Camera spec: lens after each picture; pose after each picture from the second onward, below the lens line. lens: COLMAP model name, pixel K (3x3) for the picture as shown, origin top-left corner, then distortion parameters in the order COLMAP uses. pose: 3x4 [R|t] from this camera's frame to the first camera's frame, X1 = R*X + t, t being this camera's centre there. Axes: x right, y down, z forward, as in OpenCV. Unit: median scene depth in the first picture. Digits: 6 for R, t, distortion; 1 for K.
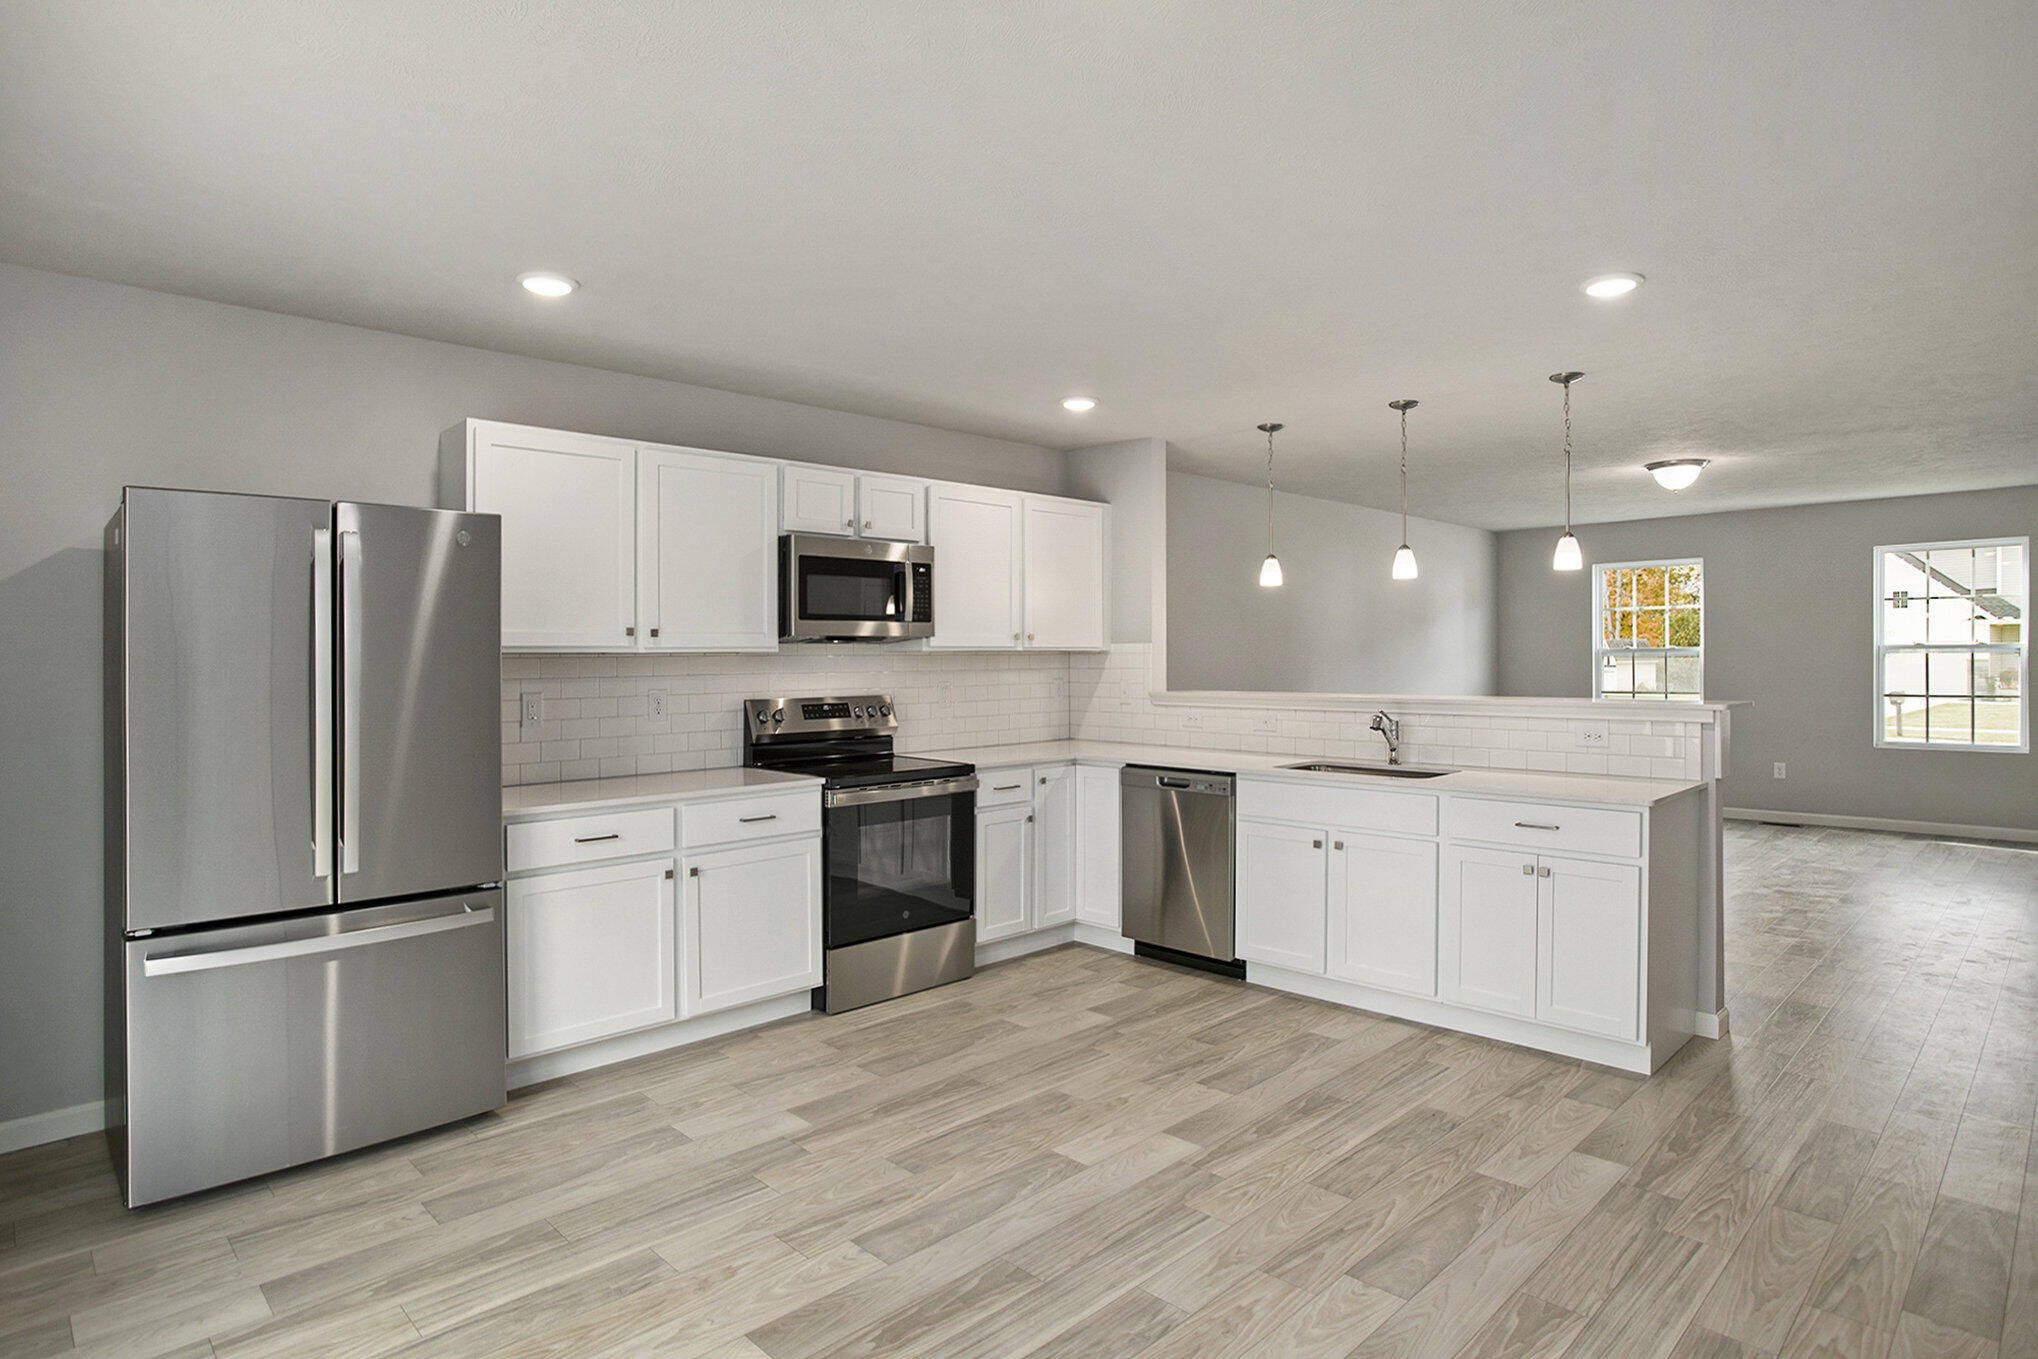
lens RADIAL K [[1098.6, 0, 1047.3], [0, 1098.6, 665.2], [0, 0, 1]] dist [-0.051057, 0.024455]
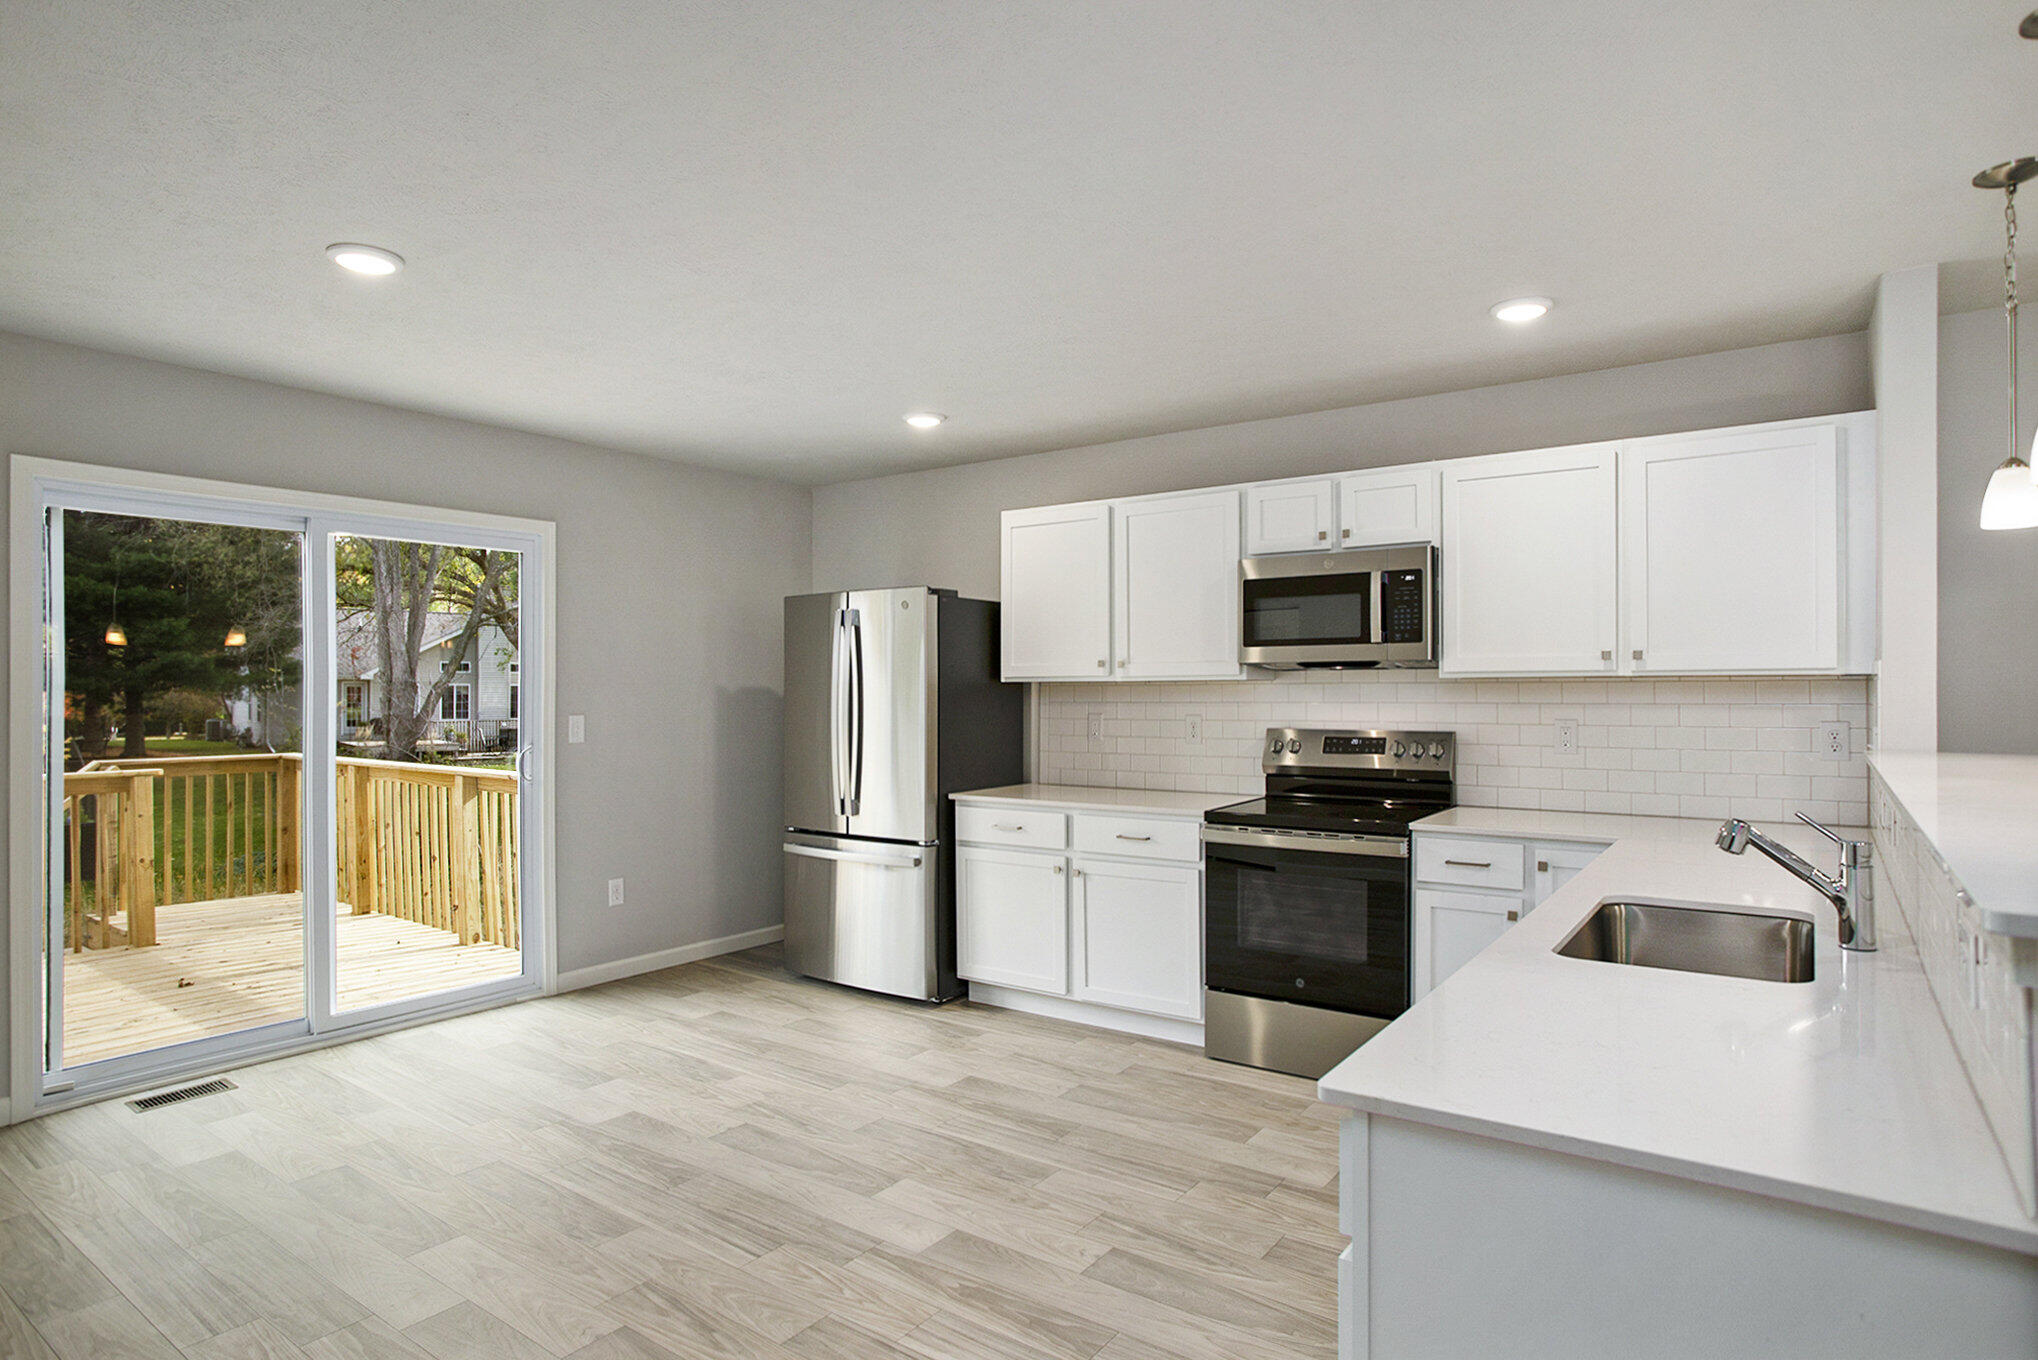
lens RADIAL K [[1098.6, 0, 981.8], [0, 1098.6, 674.3], [0, 0, 1]] dist [-0.051057, 0.024455]
pose [[0.149943, -0.002277, -0.988692, 0.776165], [-0.000545, 0.999997, -0.002386, -0.017038], [0.988695, 0.000897, 0.149941, 0.700597]]
